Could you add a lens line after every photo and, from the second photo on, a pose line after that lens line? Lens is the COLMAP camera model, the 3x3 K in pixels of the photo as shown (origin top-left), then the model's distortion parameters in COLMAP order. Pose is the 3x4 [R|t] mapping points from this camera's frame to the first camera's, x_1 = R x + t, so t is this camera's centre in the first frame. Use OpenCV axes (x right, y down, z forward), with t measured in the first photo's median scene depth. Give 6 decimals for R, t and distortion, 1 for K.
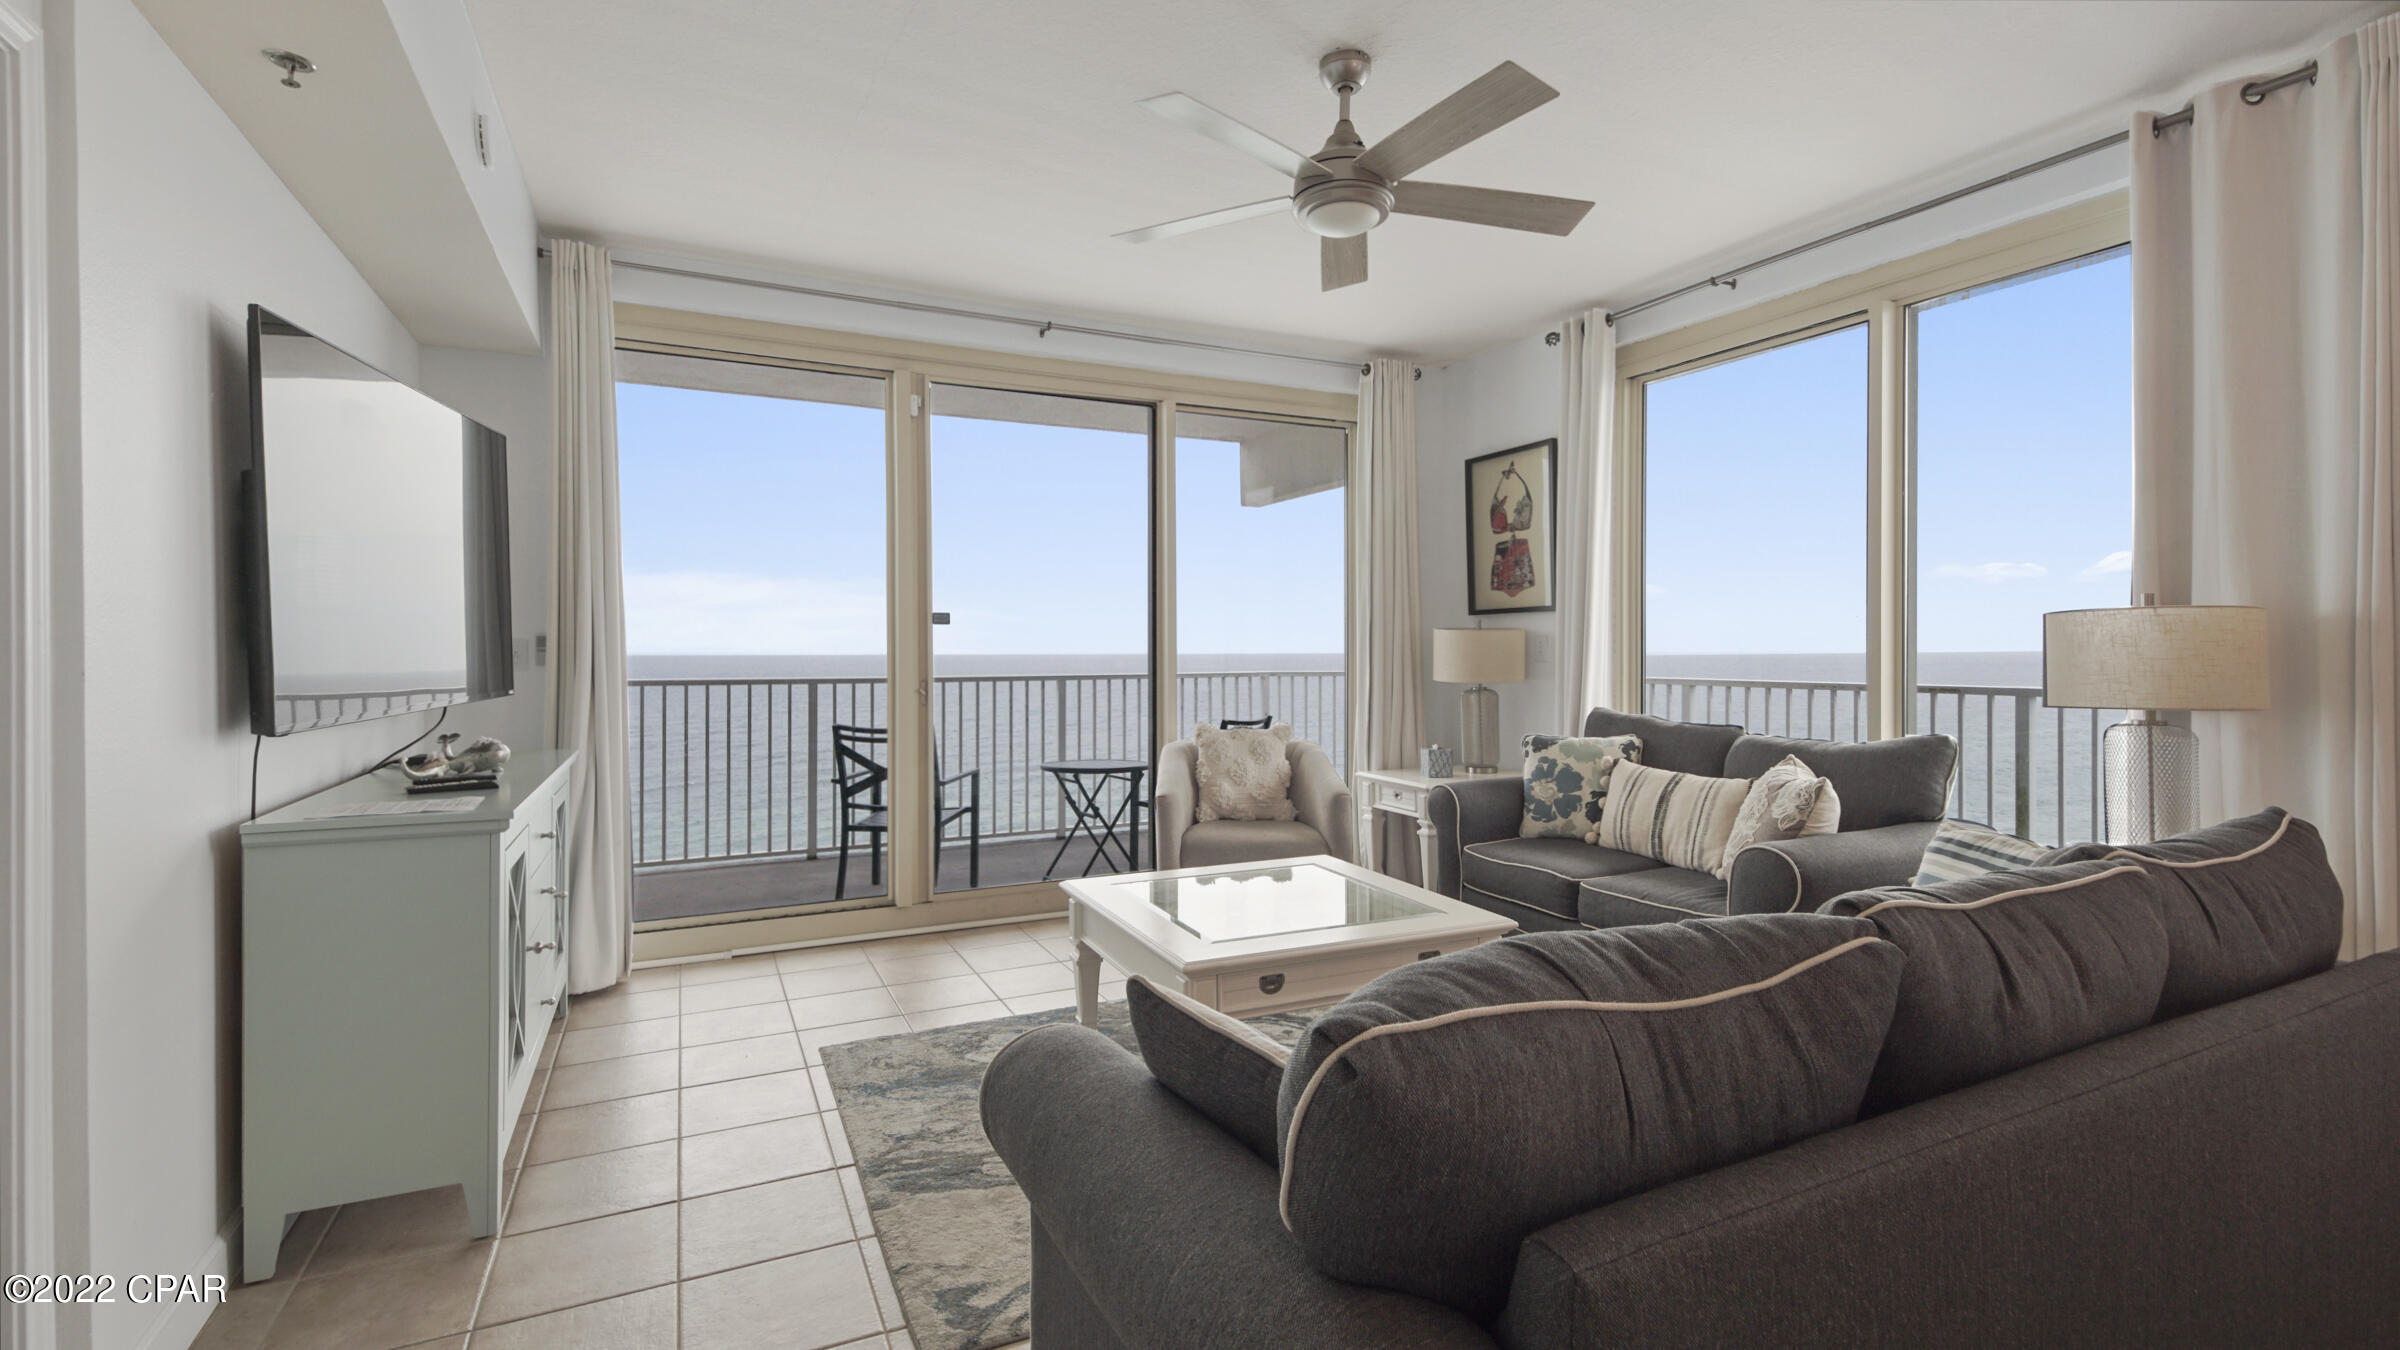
lens RADIAL K [[1057.3, 0, 1195.4], [0, 1057.3, 654.2], [0, 0, 1]] dist [0.019315, -0.012070]
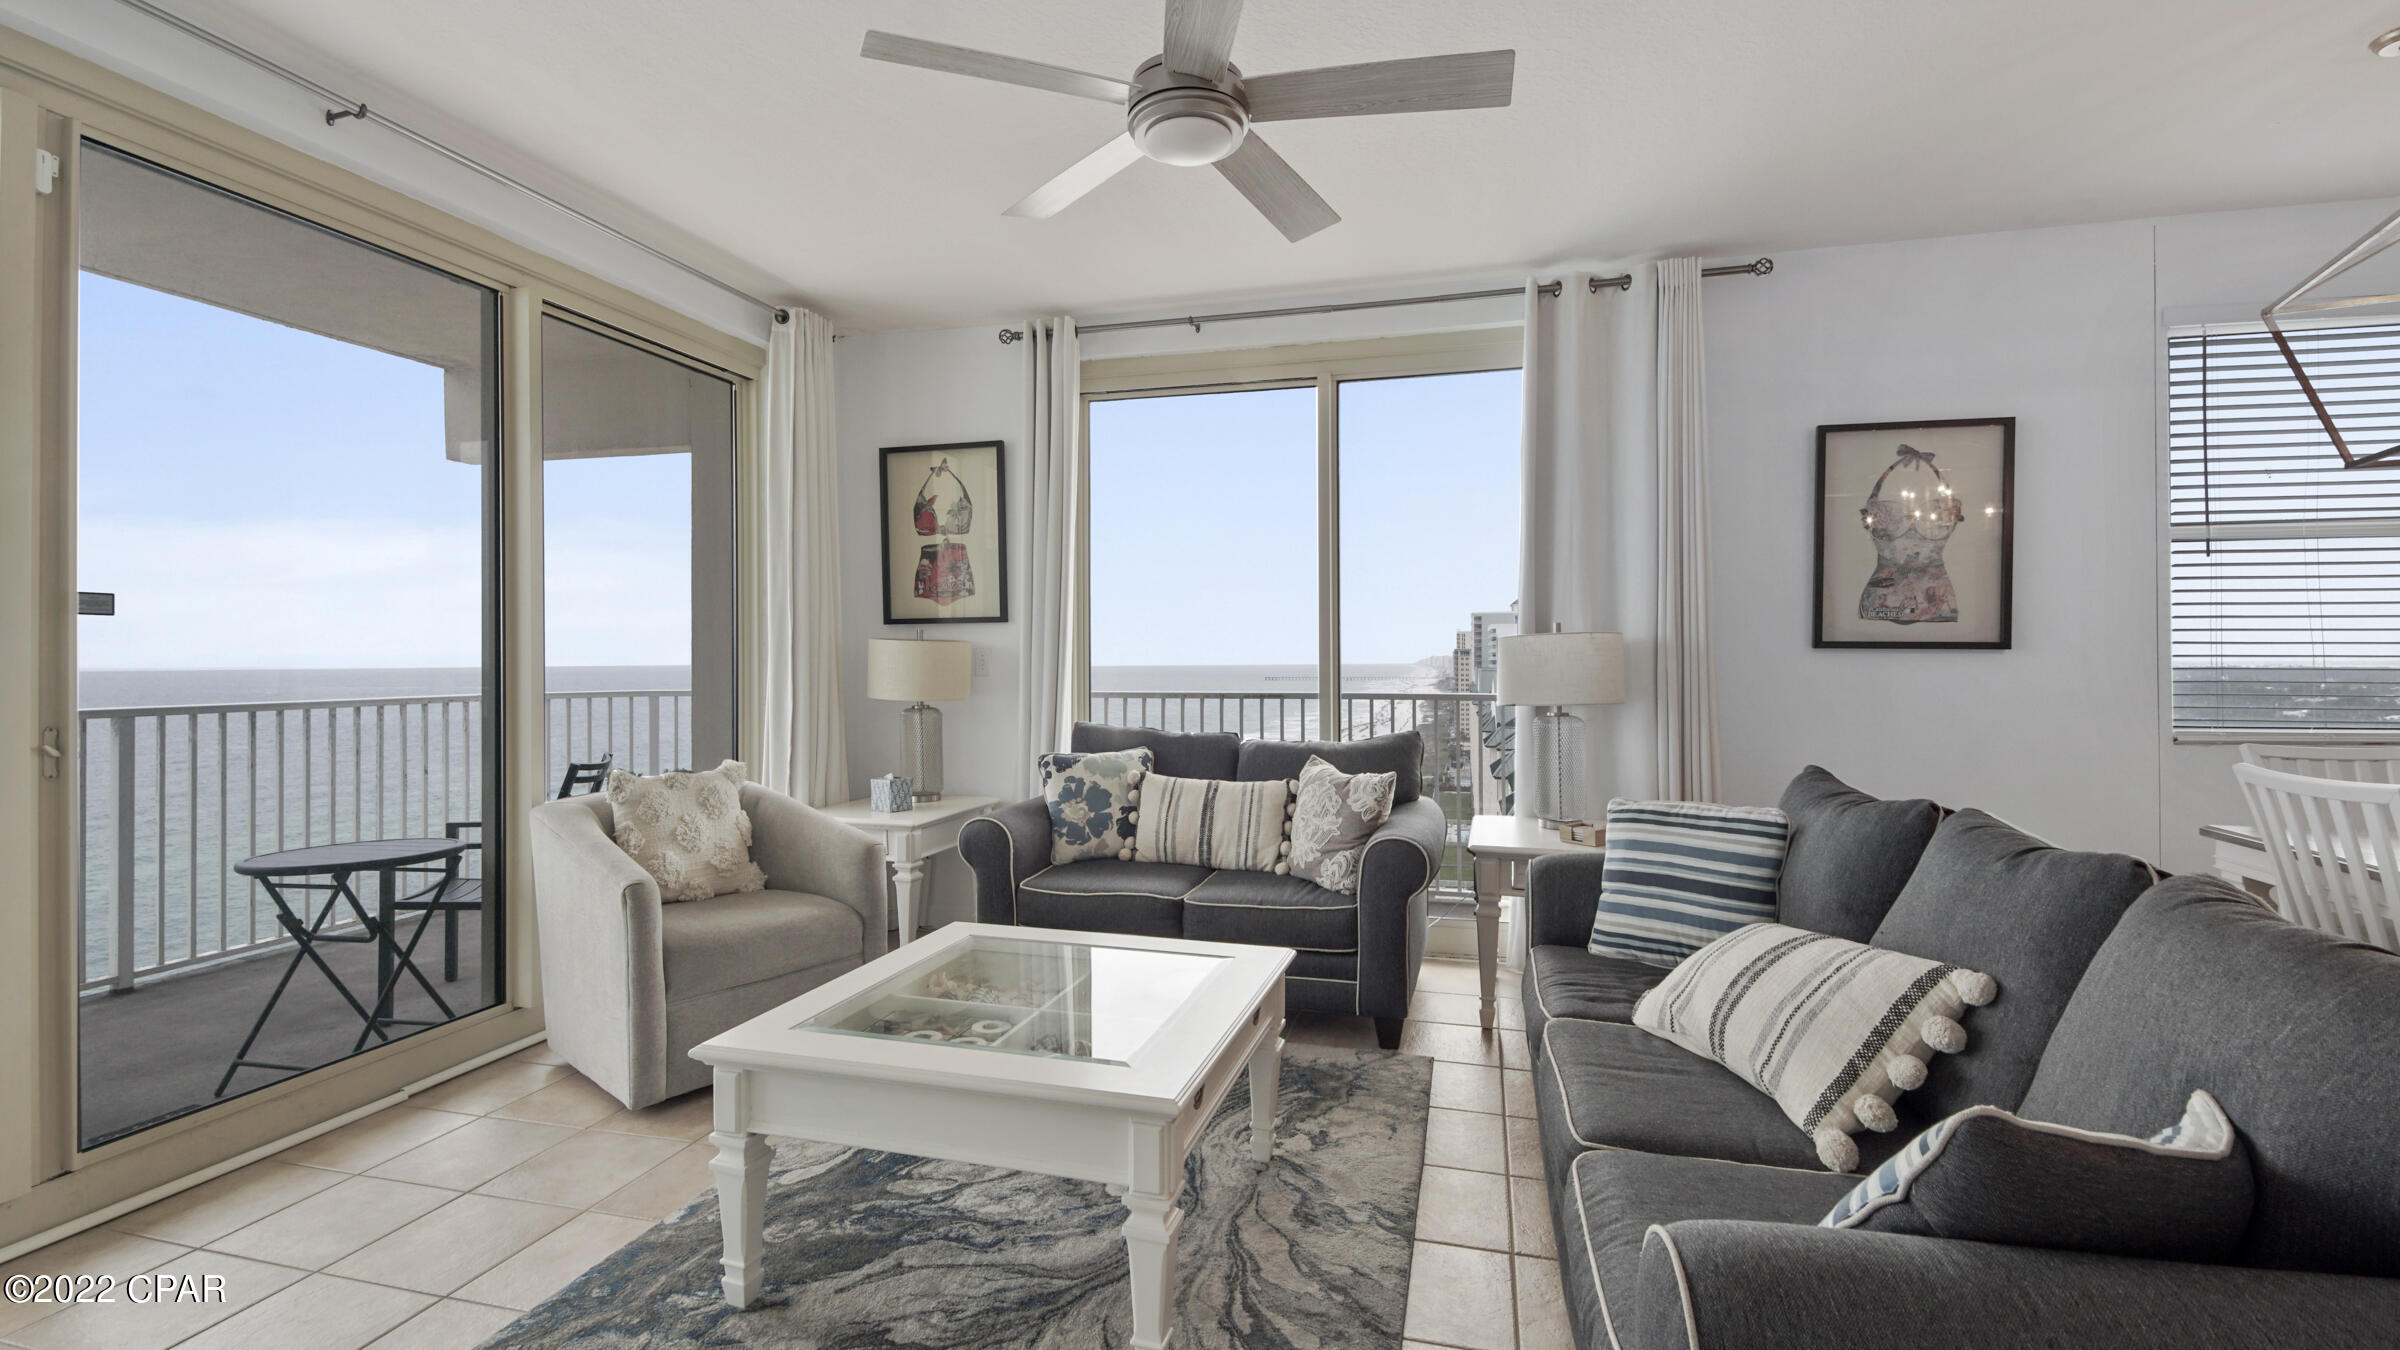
lens RADIAL K [[1057.3, 0, 1196.7], [0, 1057.3, 660.9], [0, 0, 1]] dist [0.019315, -0.012070]
pose [[0.652201, -0.000277, 0.758046, -0.288092], [0.005337, 0.999977, -0.004227, -0.001507], [-0.758027, 0.006802, 0.652187, 0.274663]]
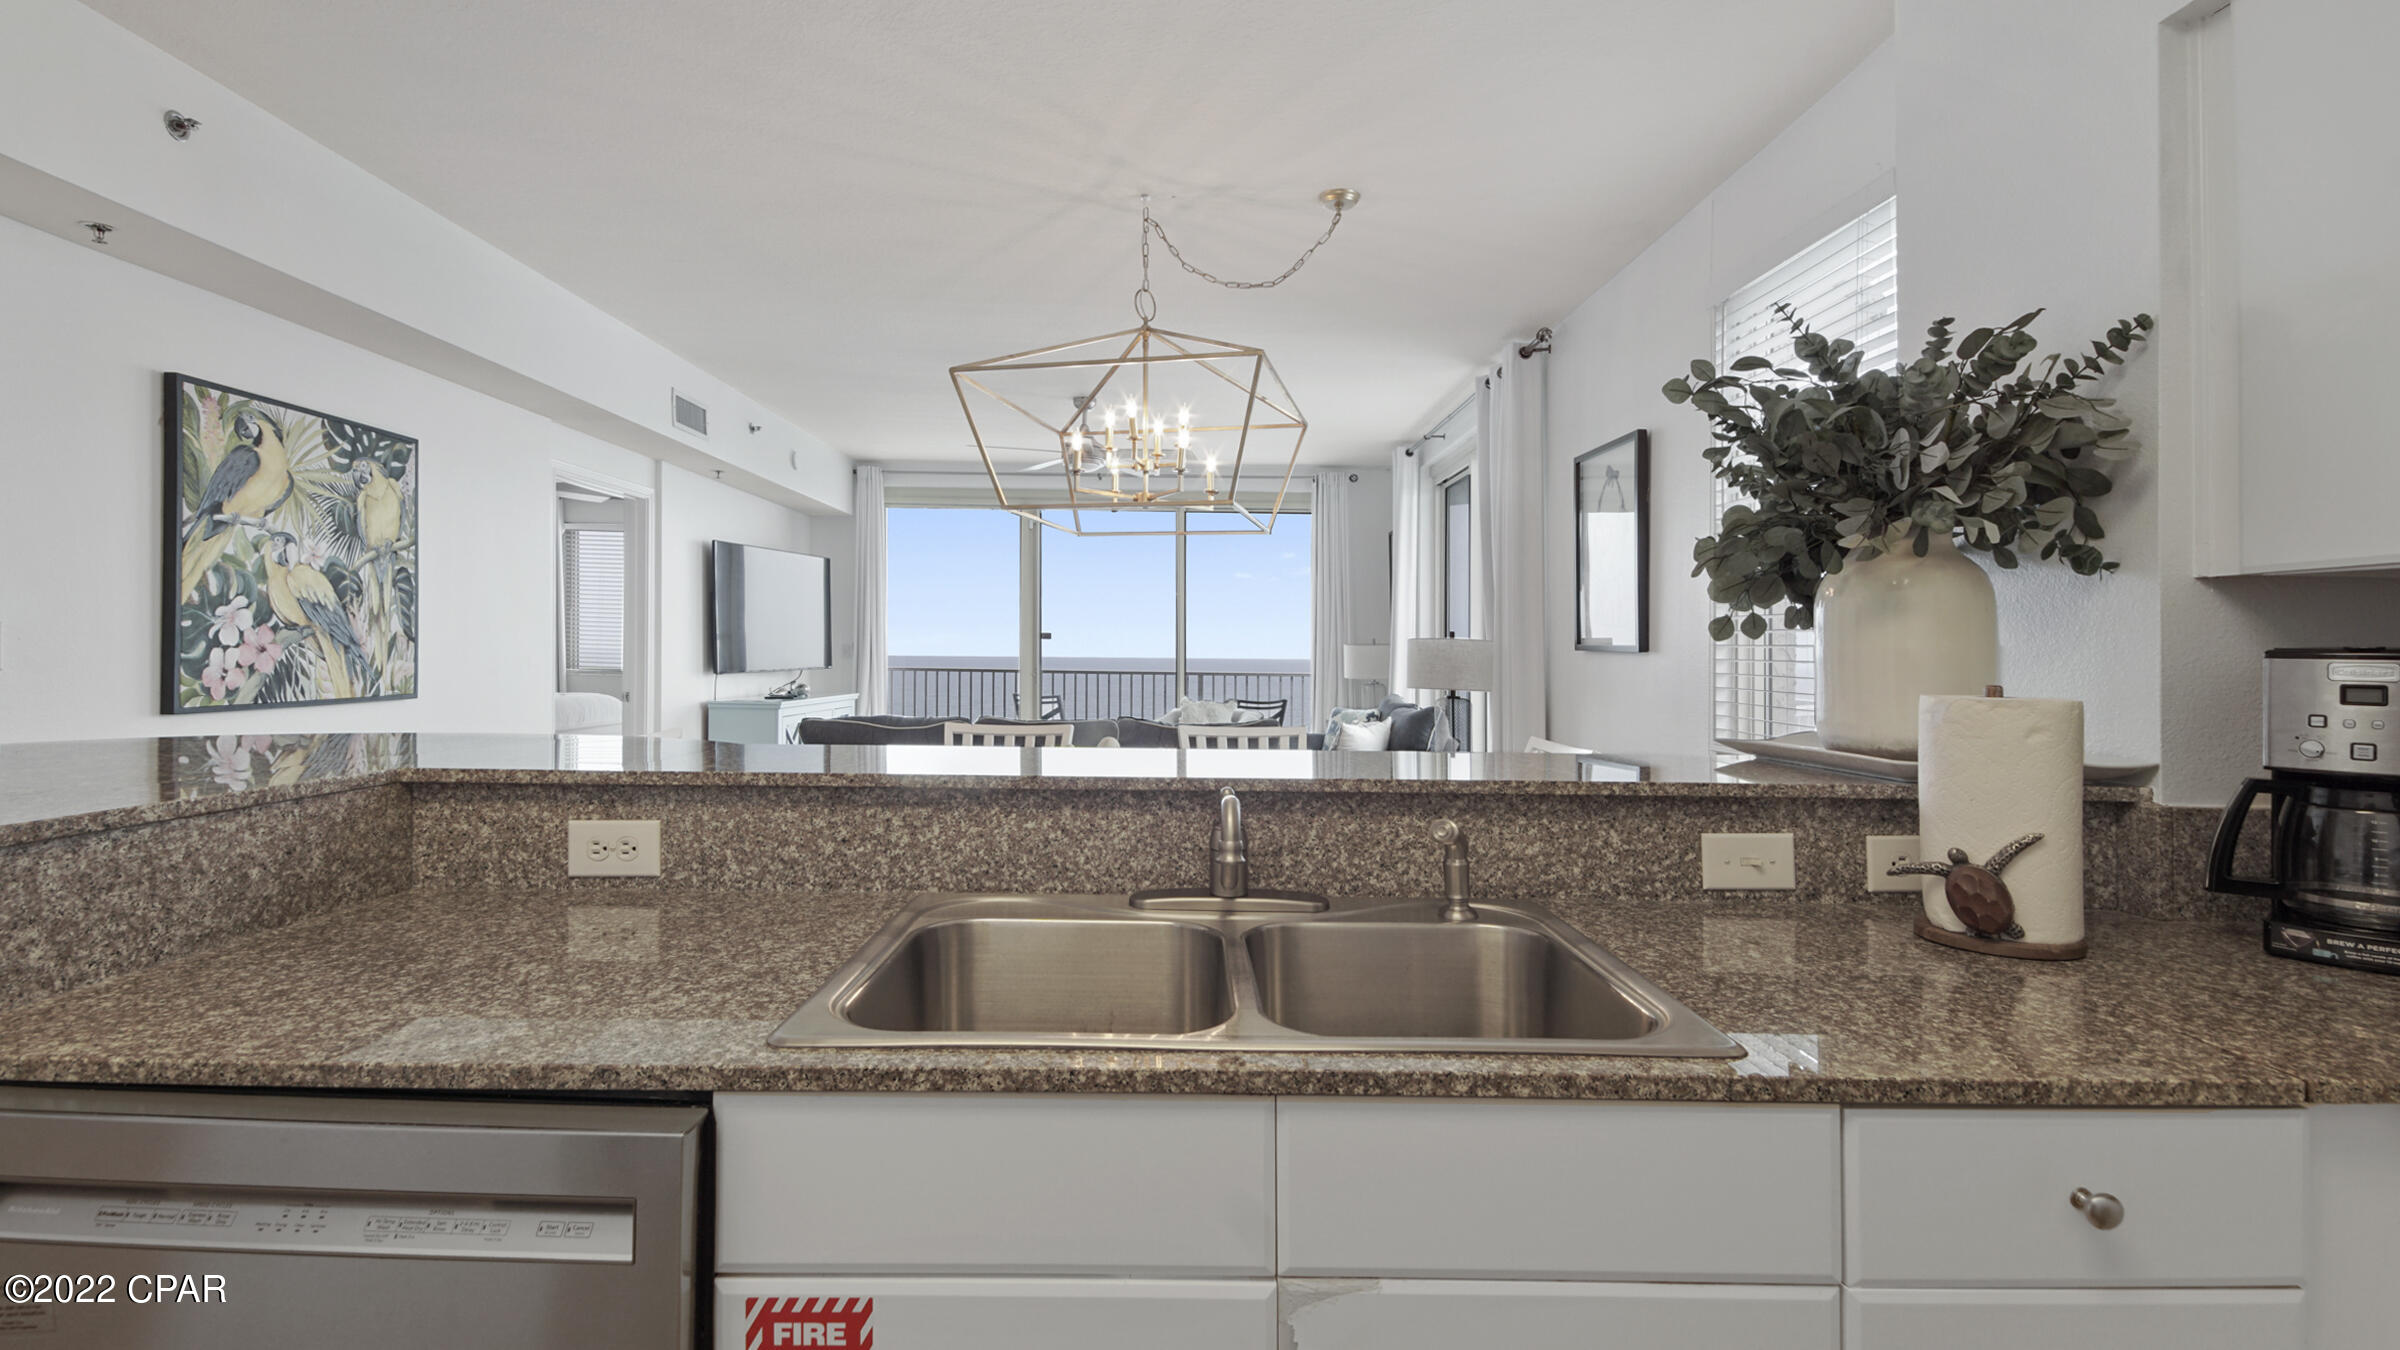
lens RADIAL K [[1057.3, 0, 1226.7], [0, 1057.3, 681.2], [0, 0, 1]] dist [0.019315, -0.012070]
pose [[0.903626, 0.027107, -0.427464, 0.864815], [-0.020210, 0.999582, 0.020663, 0.000762], [0.427845, -0.010032, 0.903796, -0.564255]]
